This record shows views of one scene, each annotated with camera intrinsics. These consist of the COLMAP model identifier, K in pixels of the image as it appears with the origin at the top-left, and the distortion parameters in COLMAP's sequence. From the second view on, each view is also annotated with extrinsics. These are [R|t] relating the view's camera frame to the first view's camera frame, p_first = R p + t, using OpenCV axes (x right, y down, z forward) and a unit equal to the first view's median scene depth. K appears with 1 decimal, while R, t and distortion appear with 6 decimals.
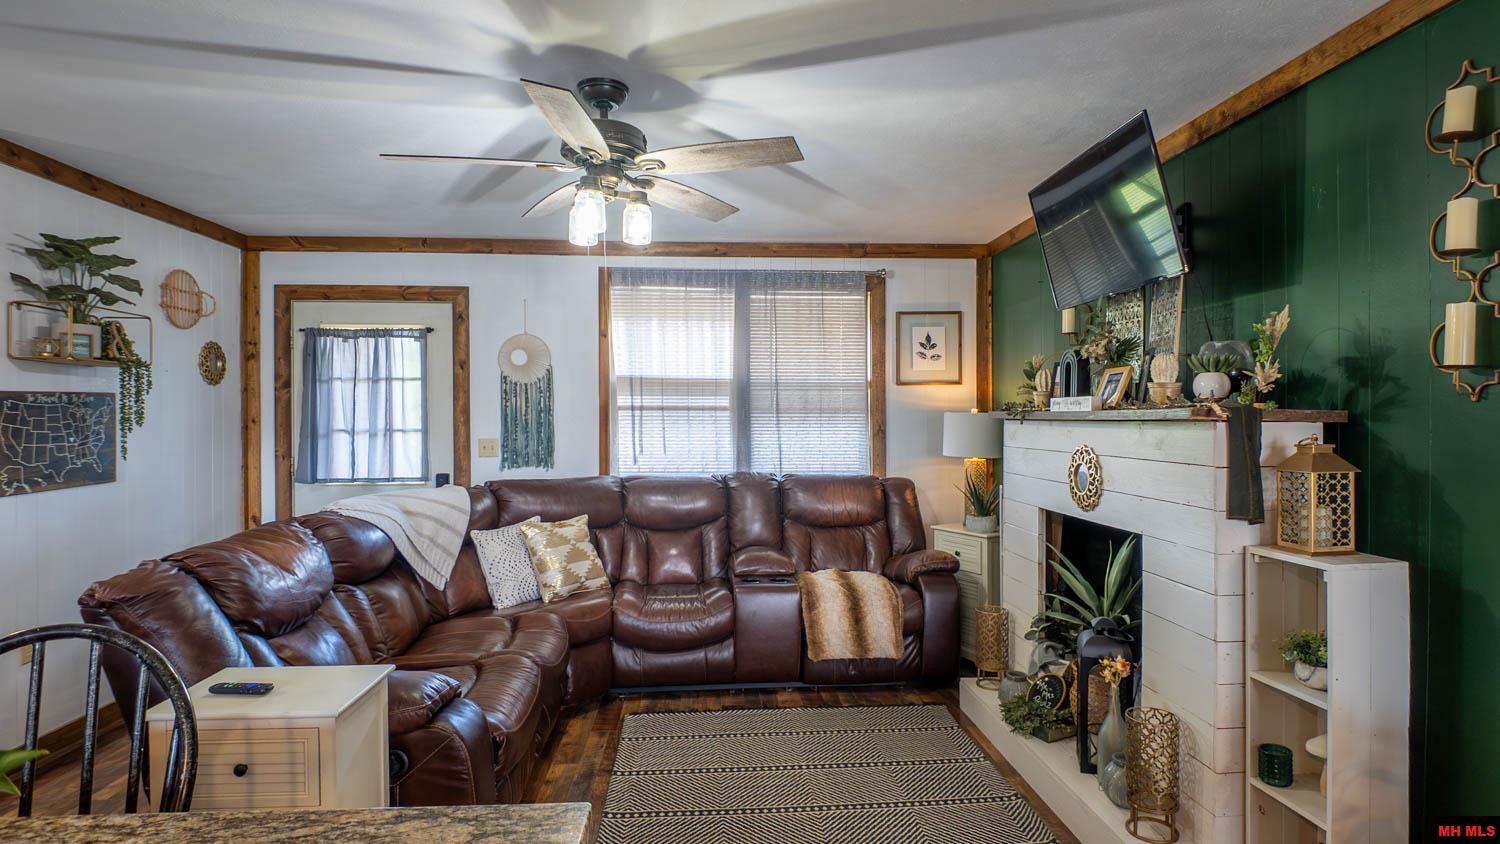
lens RADIAL K [[782.5, 0, 755.0], [0, 782.5, 421.2], [0, 0, 1]] dist [-0.011276, -0.006538]
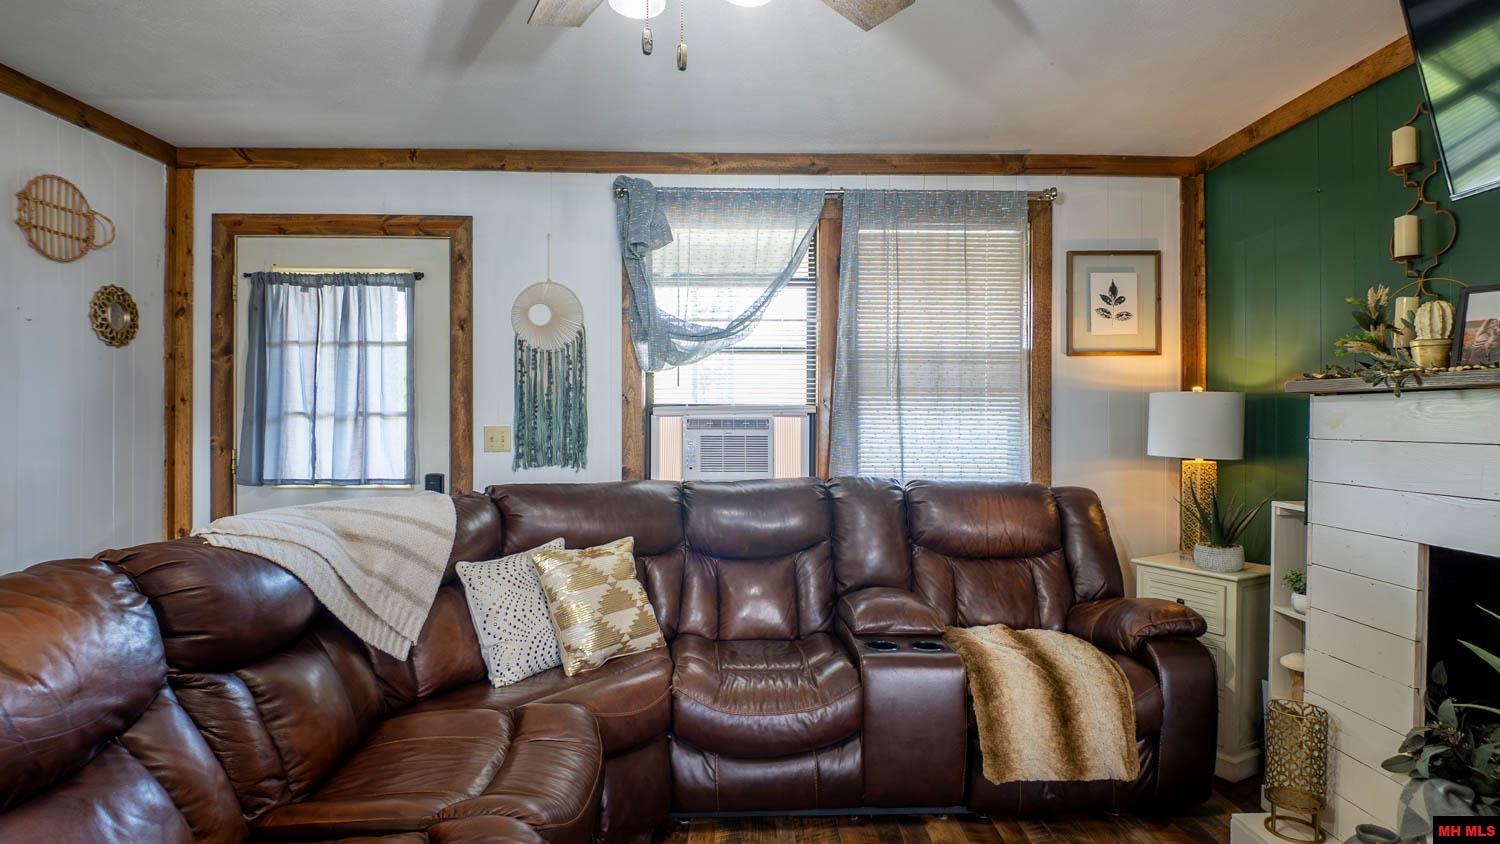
lens RADIAL K [[782.5, 0, 746.1], [0, 782.5, 419.9], [0, 0, 1]] dist [-0.011276, -0.006538]
pose [[0.998151, 0.006773, -0.060413, -0.070903], [-0.007130, 0.999958, -0.005691, 0.019598], [0.060372, 0.006111, 0.998157, 0.305992]]
